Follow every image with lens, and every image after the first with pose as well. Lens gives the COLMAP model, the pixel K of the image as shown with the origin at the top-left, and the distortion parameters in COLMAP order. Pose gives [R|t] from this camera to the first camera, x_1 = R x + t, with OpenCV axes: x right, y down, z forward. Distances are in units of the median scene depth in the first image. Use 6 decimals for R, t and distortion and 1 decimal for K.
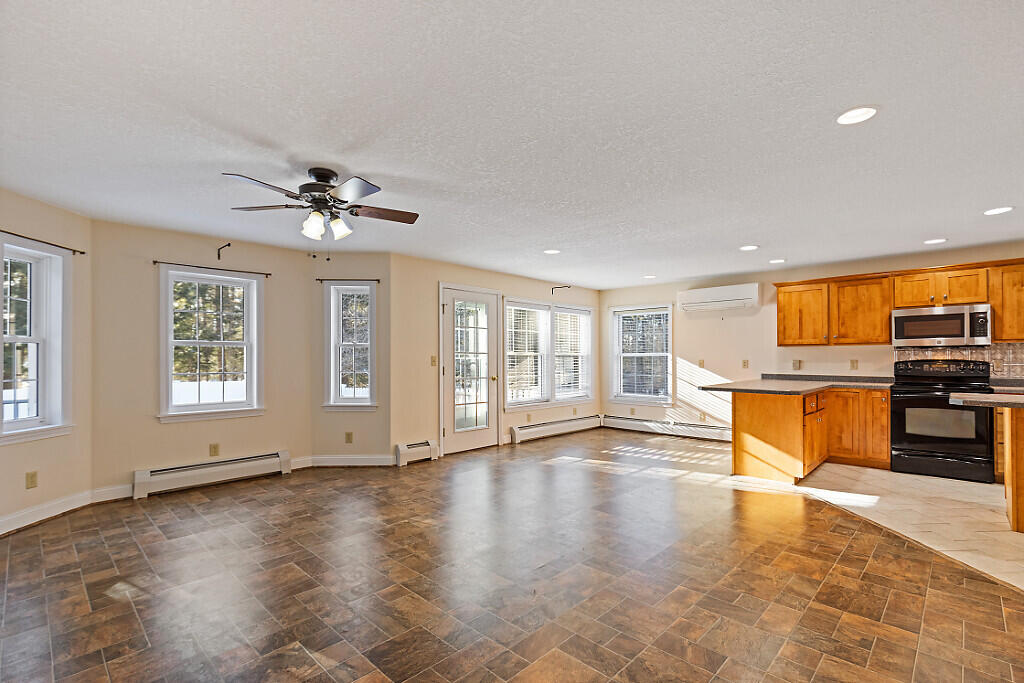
lens RADIAL K [[473.2, 0, 508.8], [0, 473.2, 349.1], [0, 0, 1]] dist [-0.000293, -0.000036]
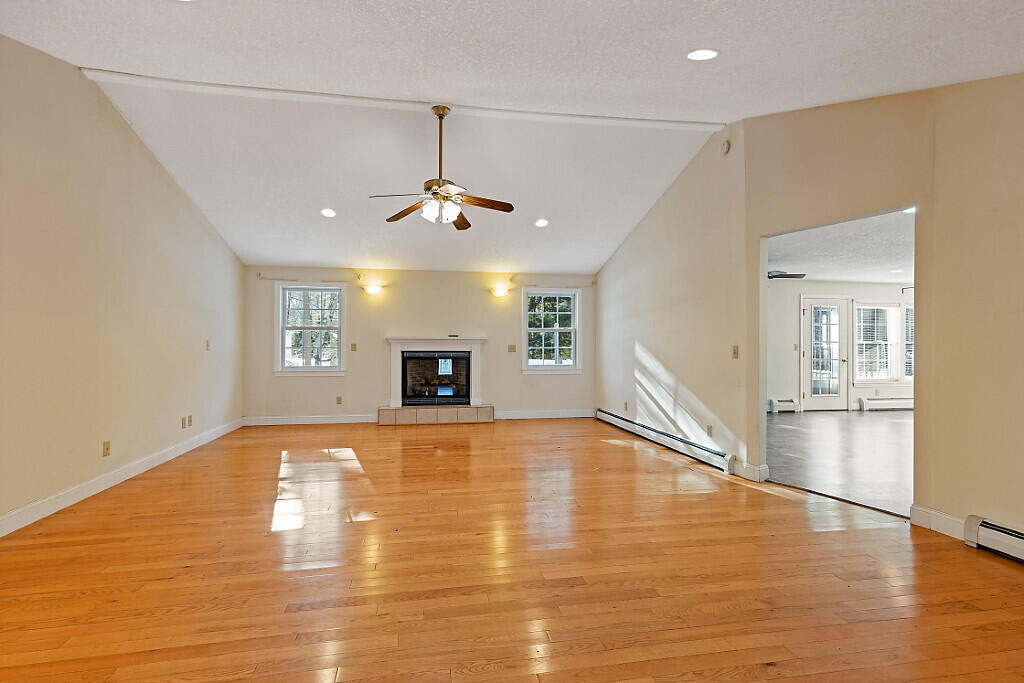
lens RADIAL K [[473.2, 0, 510.6], [0, 473.2, 338.9], [0, 0, 1]] dist [-0.000293, -0.000036]
pose [[0.805794, 0.001315, -0.592195, 0.001562], [0.004016, 0.999962, 0.007685, -0.015204], [0.592182, -0.008570, 0.805758, -0.672210]]
